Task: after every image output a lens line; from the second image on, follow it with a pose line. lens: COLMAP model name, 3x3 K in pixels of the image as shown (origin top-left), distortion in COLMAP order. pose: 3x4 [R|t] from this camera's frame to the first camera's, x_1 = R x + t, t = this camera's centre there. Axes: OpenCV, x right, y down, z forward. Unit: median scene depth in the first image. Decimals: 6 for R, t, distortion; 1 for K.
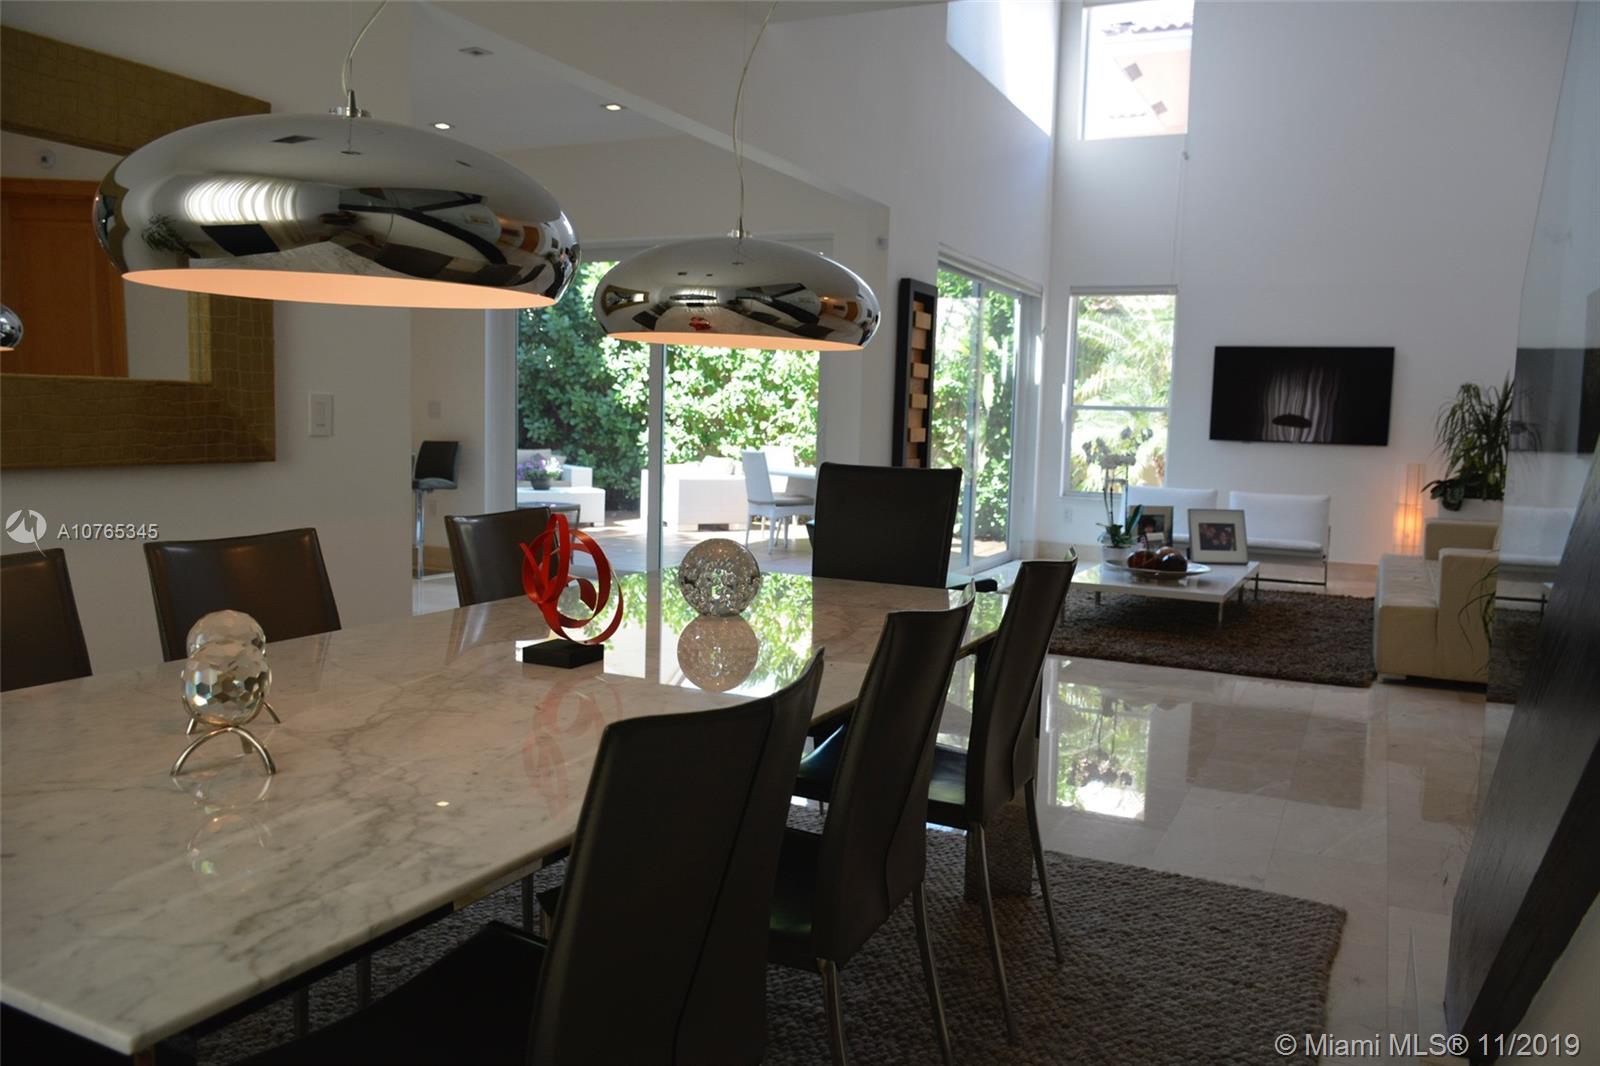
lens RADIAL K [[1204.4, 0, 799.0], [0, 1204.4, 534.3], [0, 0, 1]] dist [-0.030268, 0.001754]
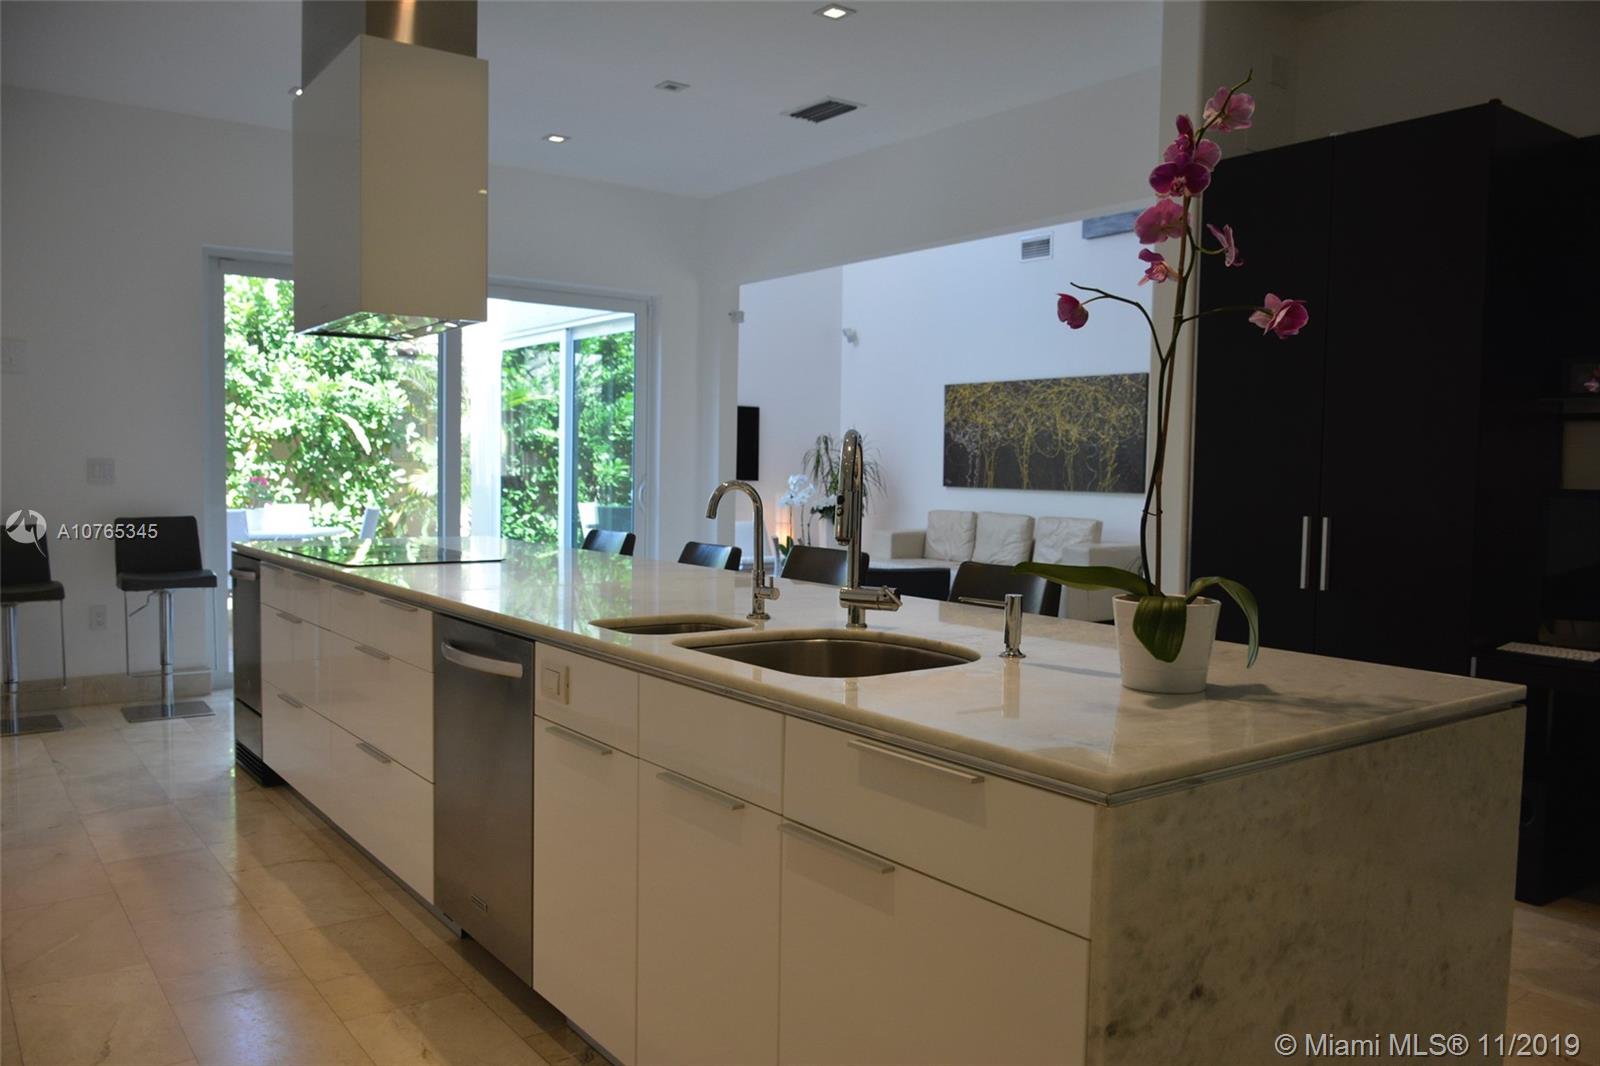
lens RADIAL K [[1204.4, 0, 804.9], [0, 1204.4, 544.7], [0, 0, 1]] dist [-0.030268, 0.001754]
pose [[0.458241, -0.075426, 0.885622, -0.466795], [0.077652, 0.995980, 0.044646, -0.038879], [-0.885430, 0.048312, 0.462256, 0.221001]]
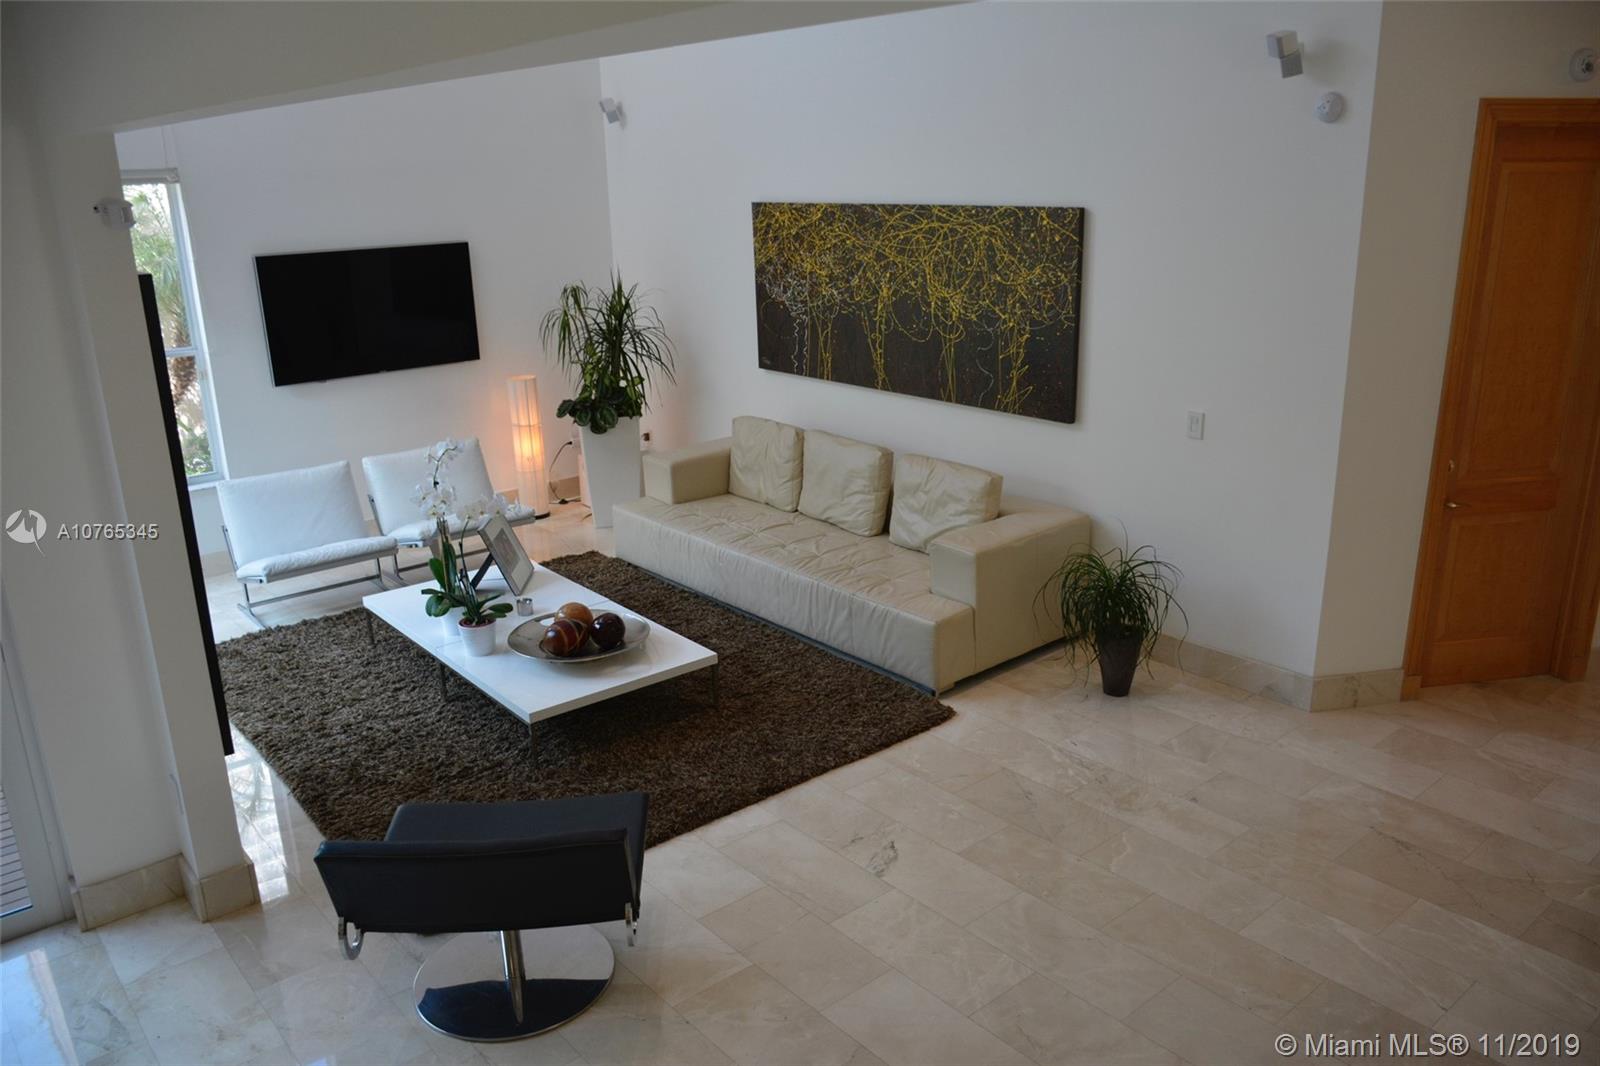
lens RADIAL K [[1204.4, 0, 804.4], [0, 1204.4, 539.7], [0, 0, 1]] dist [-0.030268, 0.001754]
pose [[0.400668, -0.306382, 0.863479, -0.134597], [0.118197, 0.951842, 0.282890, -0.112832], [-0.908568, -0.011285, 0.417585, 0.284415]]
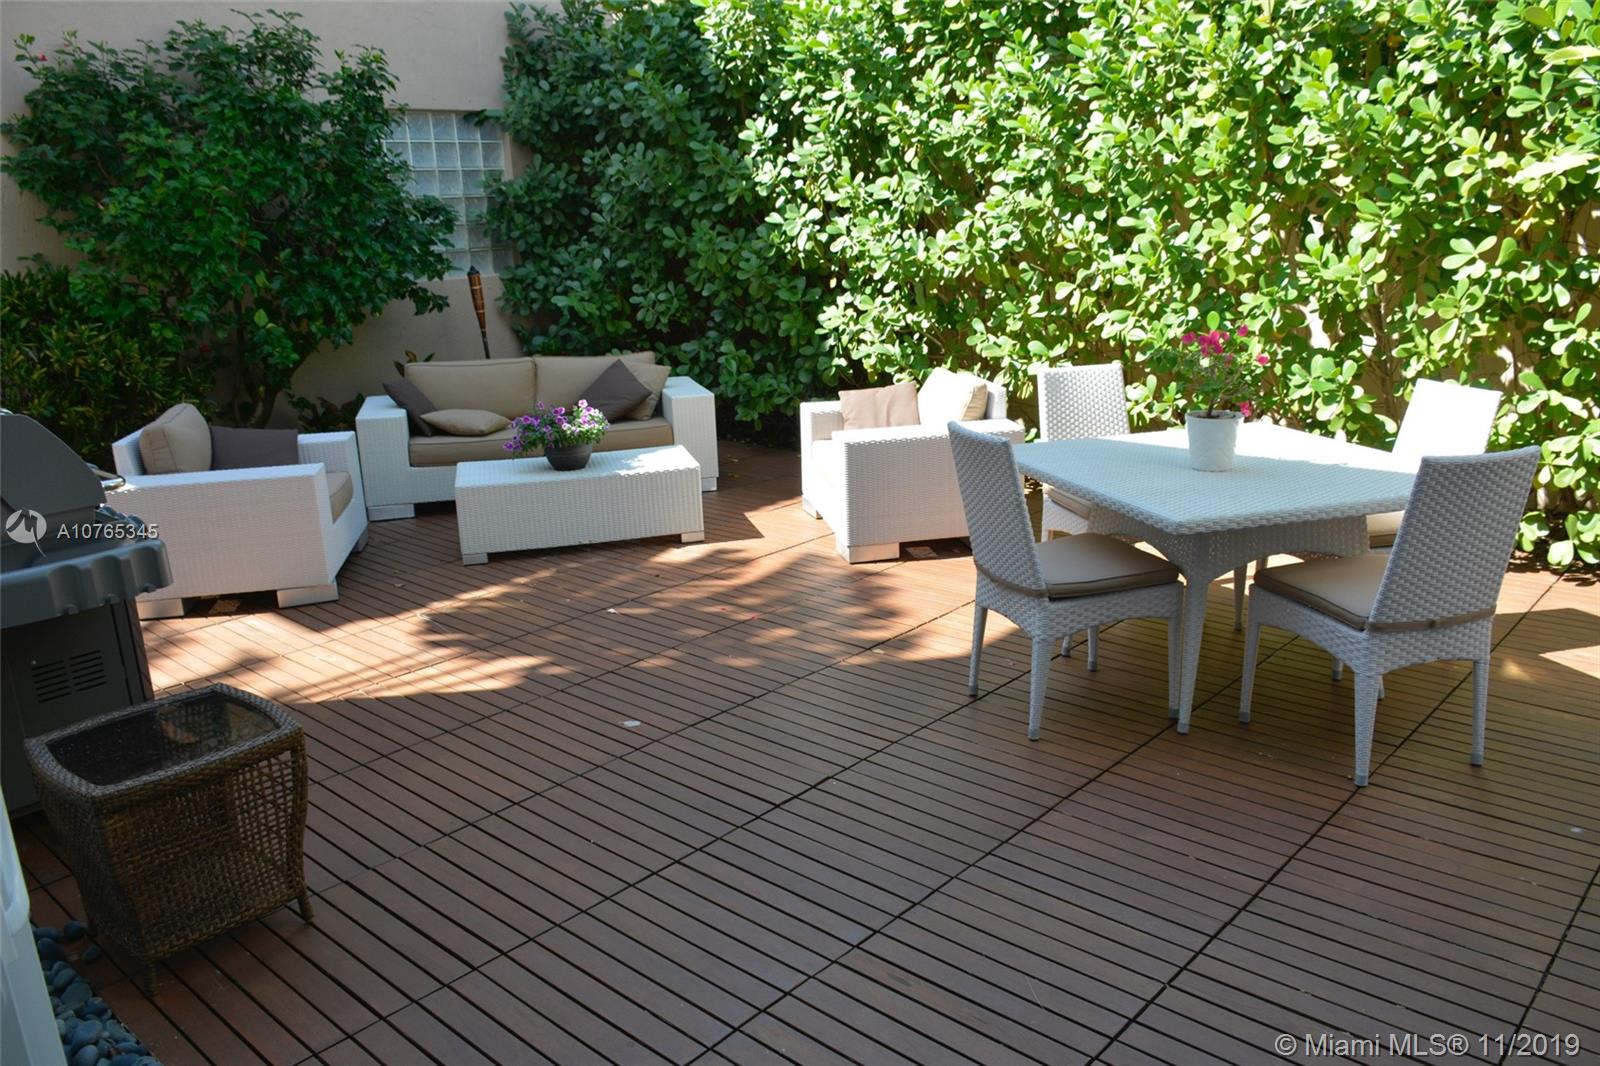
lens RADIAL K [[1204.4, 0, 812.4], [0, 1204.4, 531.3], [0, 0, 1]] dist [-0.030268, 0.001754]
pose [[0.957415, 0.006718, -0.288636, 0.010499], [0.040713, 0.986598, 0.158012, -0.076639], [0.285829, -0.163034, 0.944310, 0.540870]]
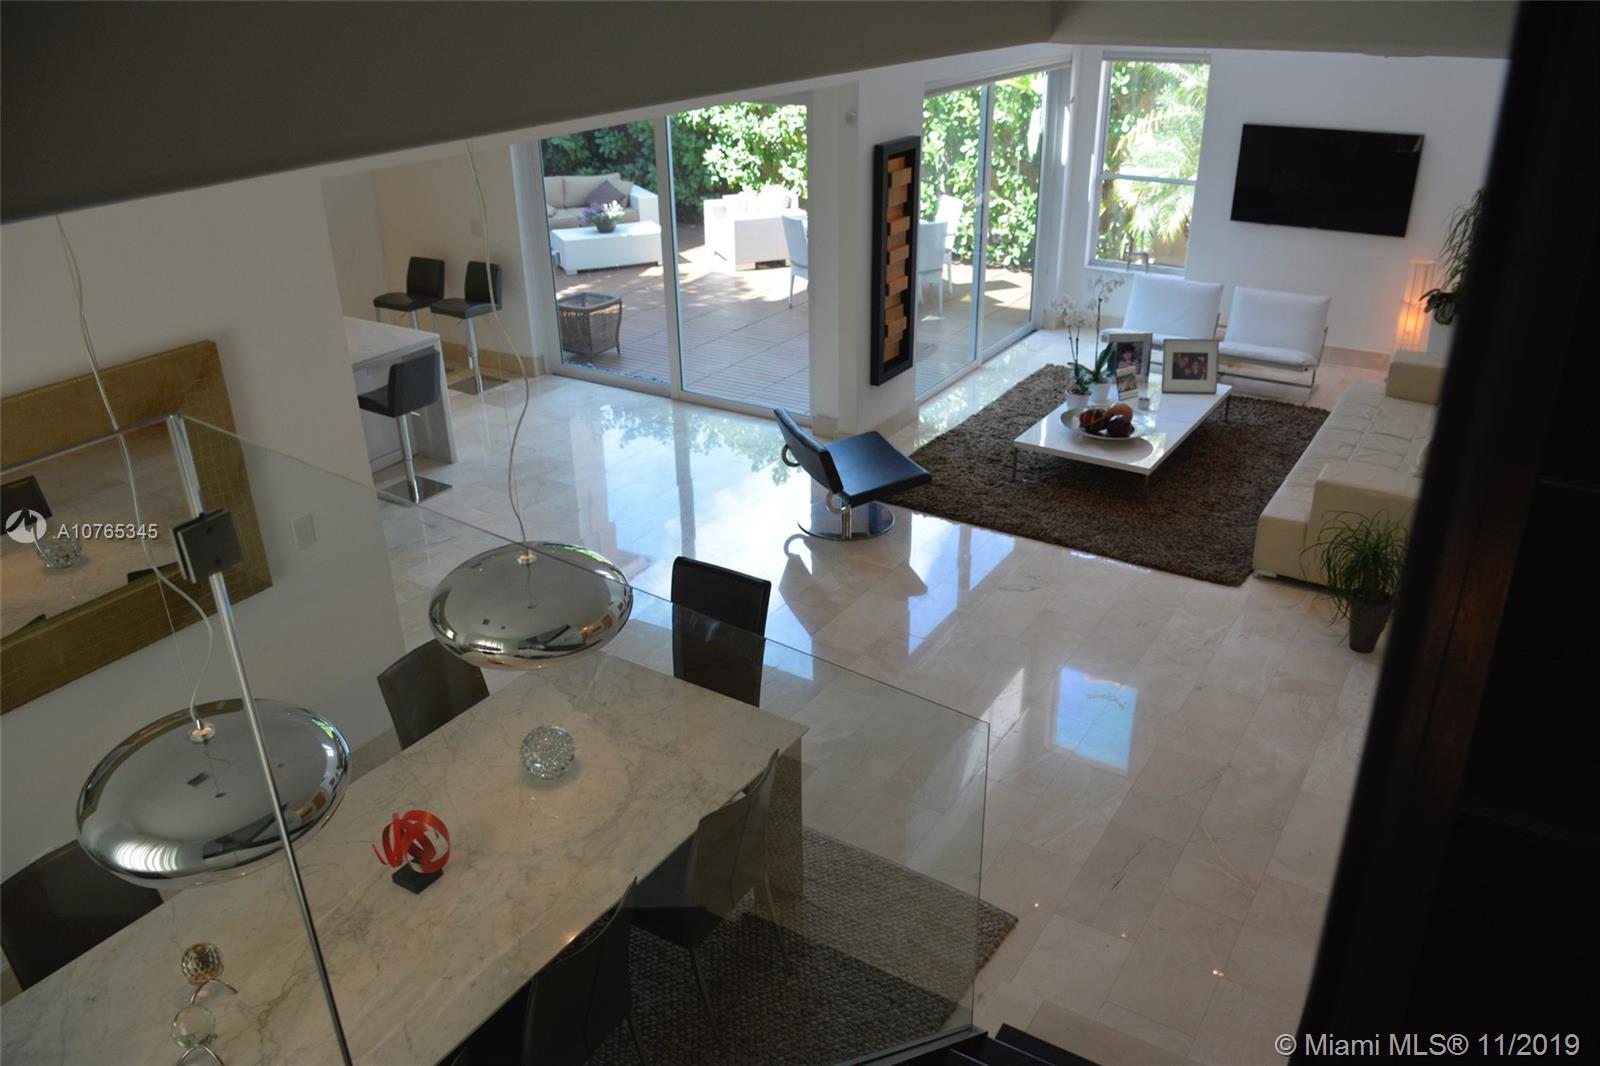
lens RADIAL K [[1204.4, 0, 803.3], [0, 1204.4, 538.0], [0, 0, 1]] dist [-0.030268, 0.001754]
pose [[0.993035, 0.011194, -0.117288, 0.076836], [0.030228, 0.937951, 0.345448, -0.133206], [0.113878, -0.346587, 0.931080, -0.047587]]
